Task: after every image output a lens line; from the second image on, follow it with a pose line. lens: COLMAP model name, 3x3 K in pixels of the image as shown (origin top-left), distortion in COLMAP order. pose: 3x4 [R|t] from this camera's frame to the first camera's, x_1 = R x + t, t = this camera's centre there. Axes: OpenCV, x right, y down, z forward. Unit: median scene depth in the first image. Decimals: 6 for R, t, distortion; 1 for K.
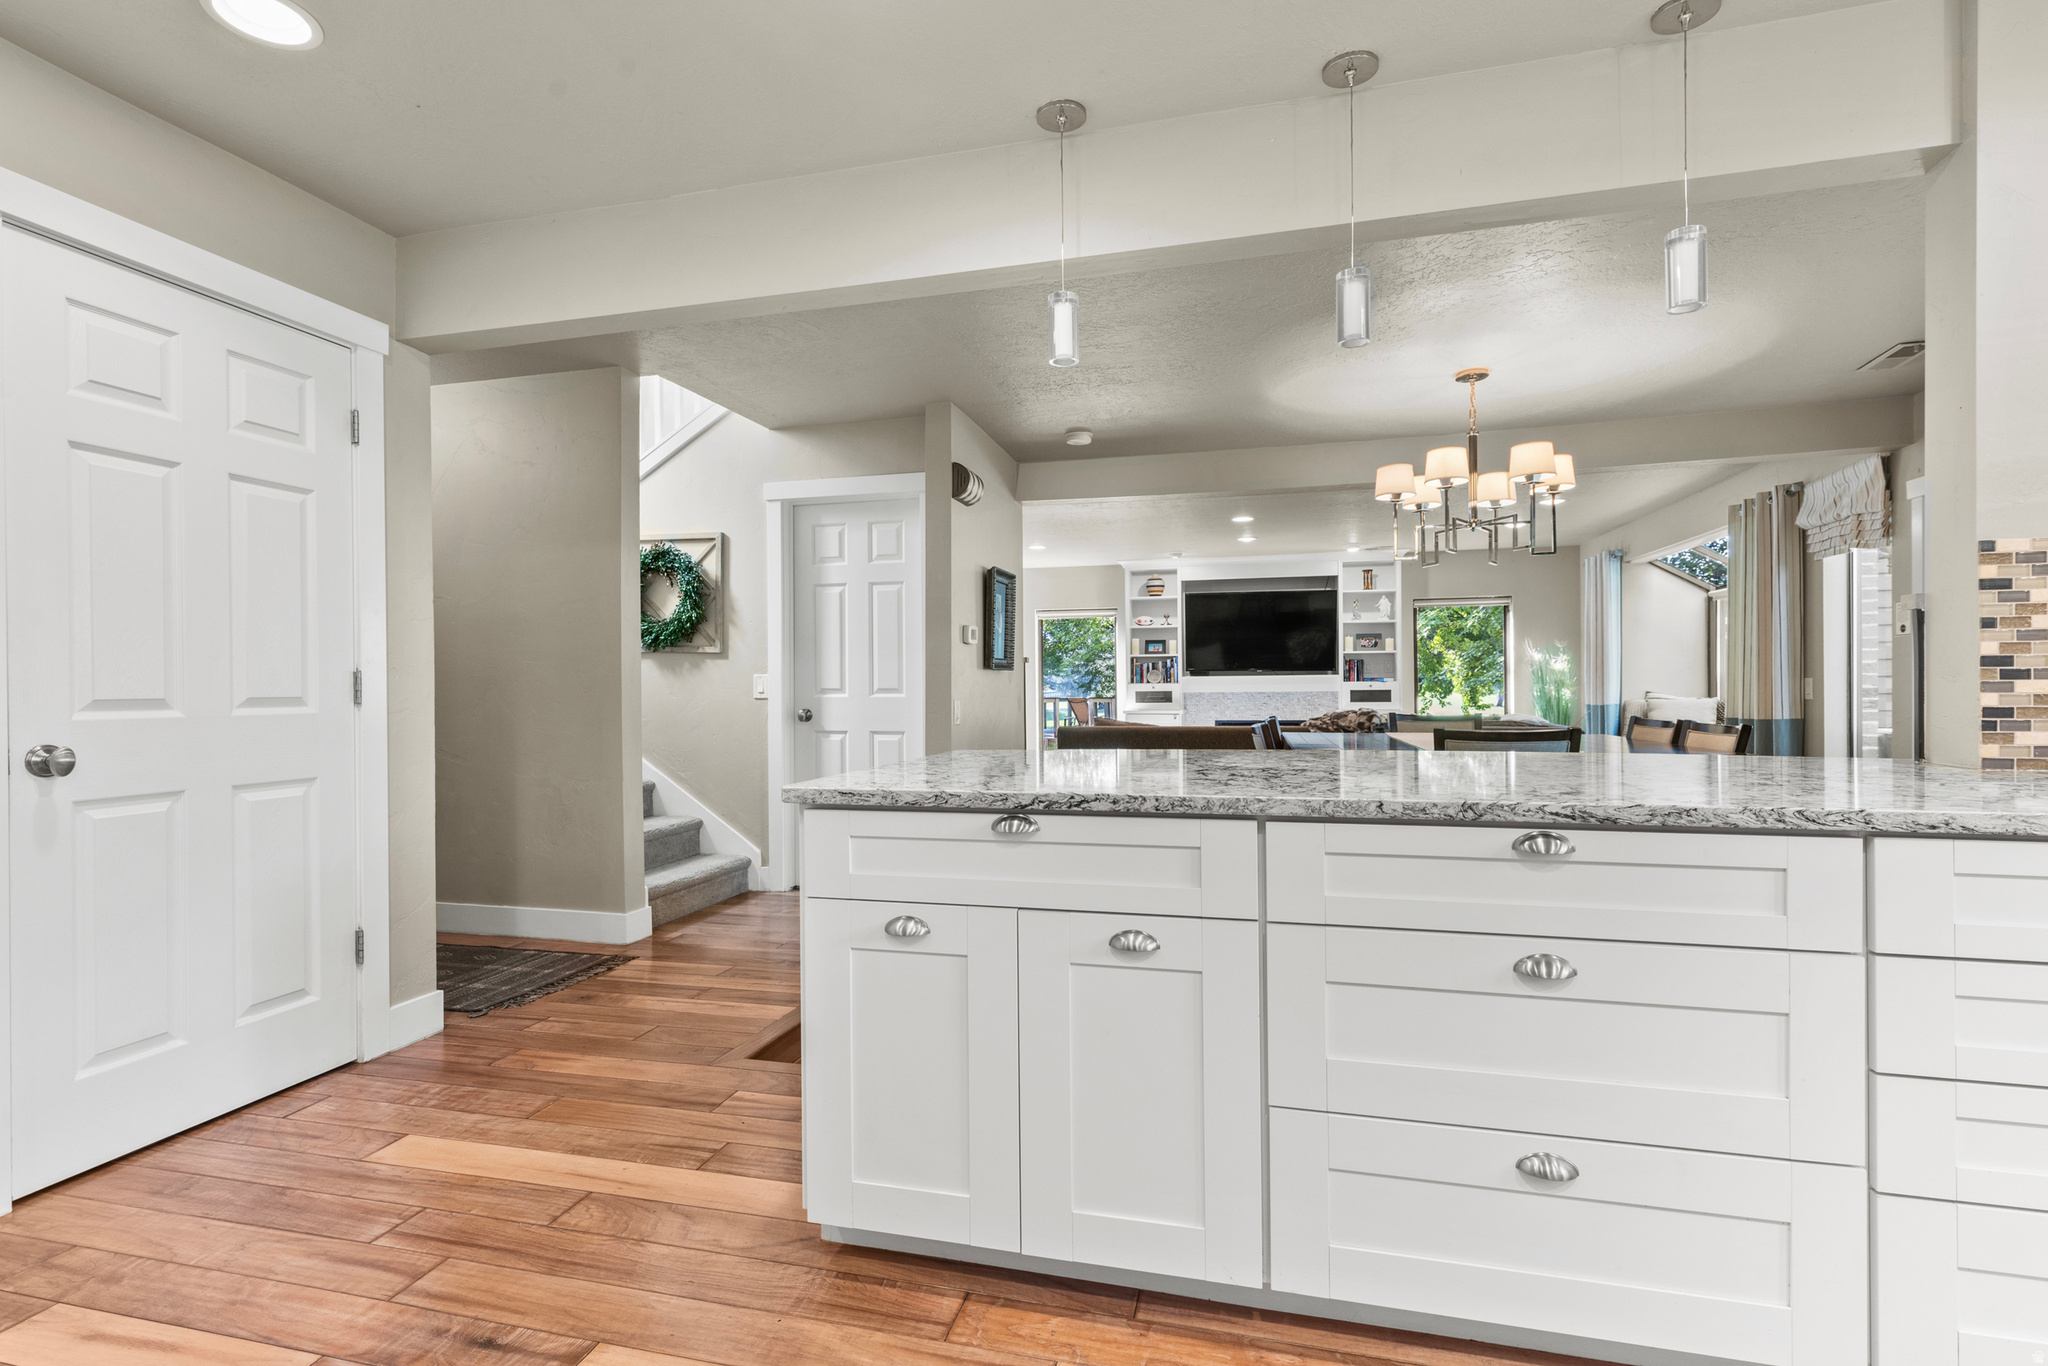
lens RADIAL K [[922.6, 0, 1040.2], [0, 922.6, 685.5], [0, 0, 1]] dist [0.003253, -0.000519]
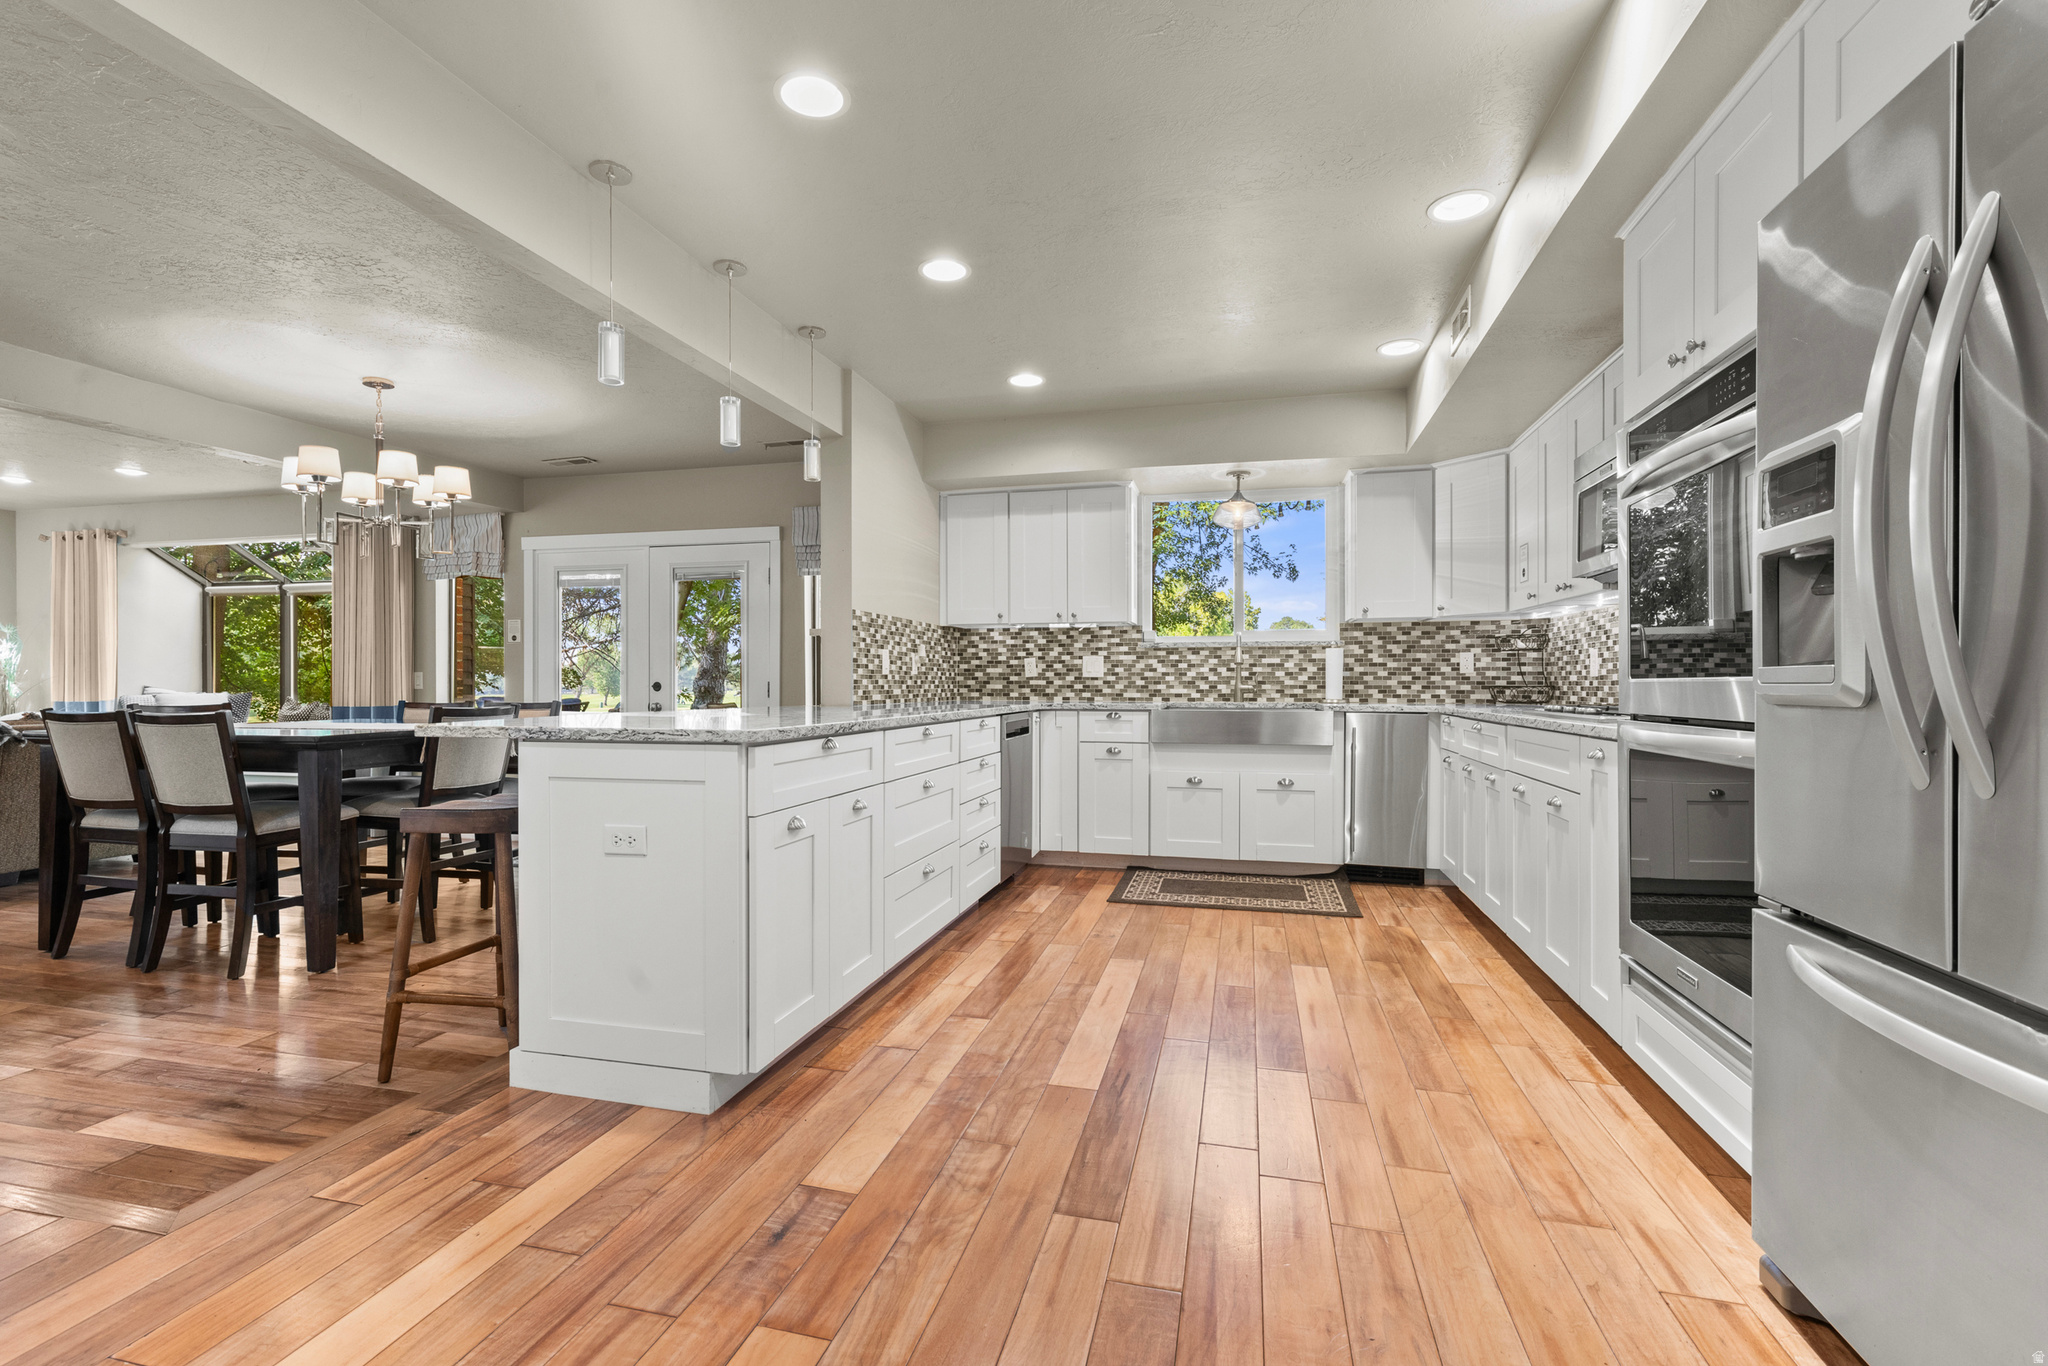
lens RADIAL K [[922.6, 0, 990.6], [0, 922.6, 681.5], [0, 0, 1]] dist [0.003253, -0.000519]
pose [[0.047478, 0.006107, 0.998854, -1.211872], [0.000439, 0.999981, -0.006135, 0.041223], [-0.998872, 0.000730, 0.047475, 0.497789]]
